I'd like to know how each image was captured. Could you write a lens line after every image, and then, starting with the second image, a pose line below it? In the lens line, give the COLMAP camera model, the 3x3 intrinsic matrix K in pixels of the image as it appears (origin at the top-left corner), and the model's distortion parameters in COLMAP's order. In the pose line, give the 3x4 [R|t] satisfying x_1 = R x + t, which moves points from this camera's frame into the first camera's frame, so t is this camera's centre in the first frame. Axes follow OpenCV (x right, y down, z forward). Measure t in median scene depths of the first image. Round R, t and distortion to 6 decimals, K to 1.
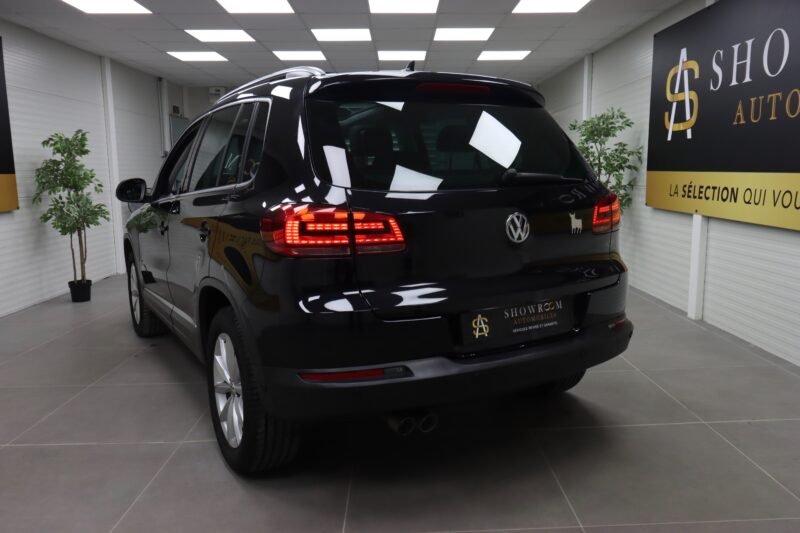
lens RADIAL K [[633.4, 0, 401.2], [0, 633.4, 256.6], [0, 0, 1]] dist [0.014816, 0.000486]
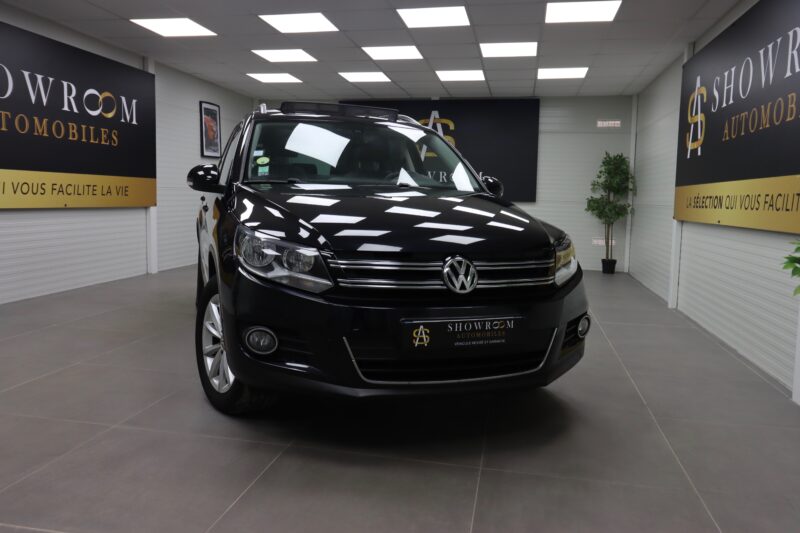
lens RADIAL K [[633.4, 0, 393.7], [0, 633.4, 261.5], [0, 0, 1]] dist [0.014816, 0.000486]
pose [[0.978723, 0.046251, -0.199904, 0.173378], [-0.055133, 0.997713, -0.039095, 0.080643], [0.197639, 0.049285, 0.979035, -0.210081]]
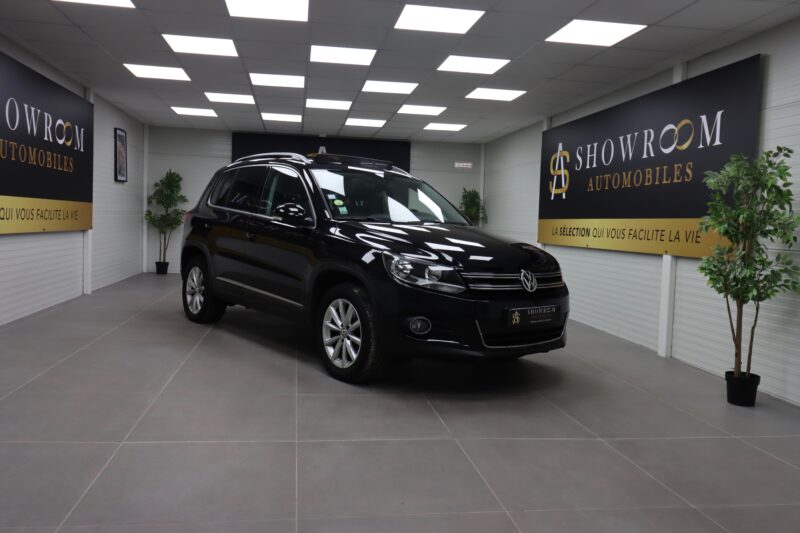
lens RADIAL K [[633.4, 0, 395.0], [0, 633.4, 267.8], [0, 0, 1]] dist [0.014816, 0.000486]
pose [[0.988623, 0.029240, 0.147545, -0.213683], [-0.018933, 0.997312, -0.070787, 0.117974], [-0.149218, 0.067188, 0.986519, -0.540138]]
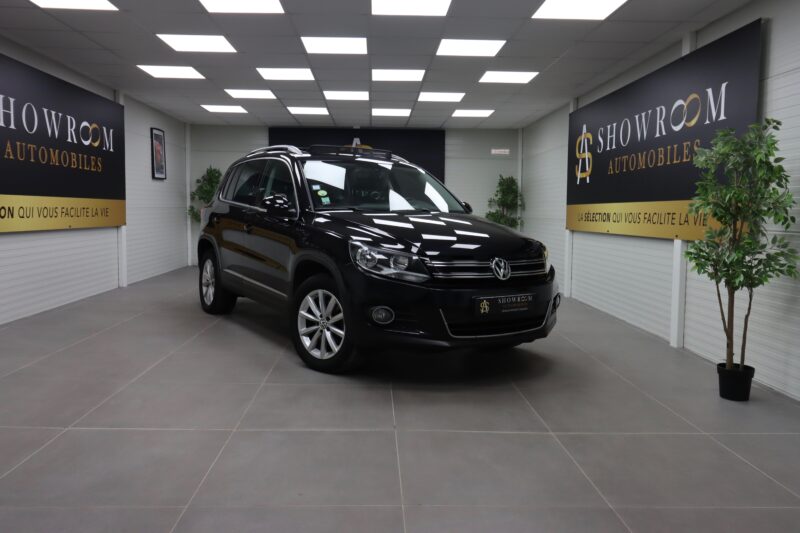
lens RADIAL K [[633.4, 0, 395.1], [0, 633.4, 266.8], [0, 0, 1]] dist [0.014816, 0.000486]
pose [[0.999486, 0.013502, 0.029084, -0.057411], [-0.011860, 0.998365, -0.055908, 0.116807], [-0.029791, 0.055535, 0.998012, -0.544193]]
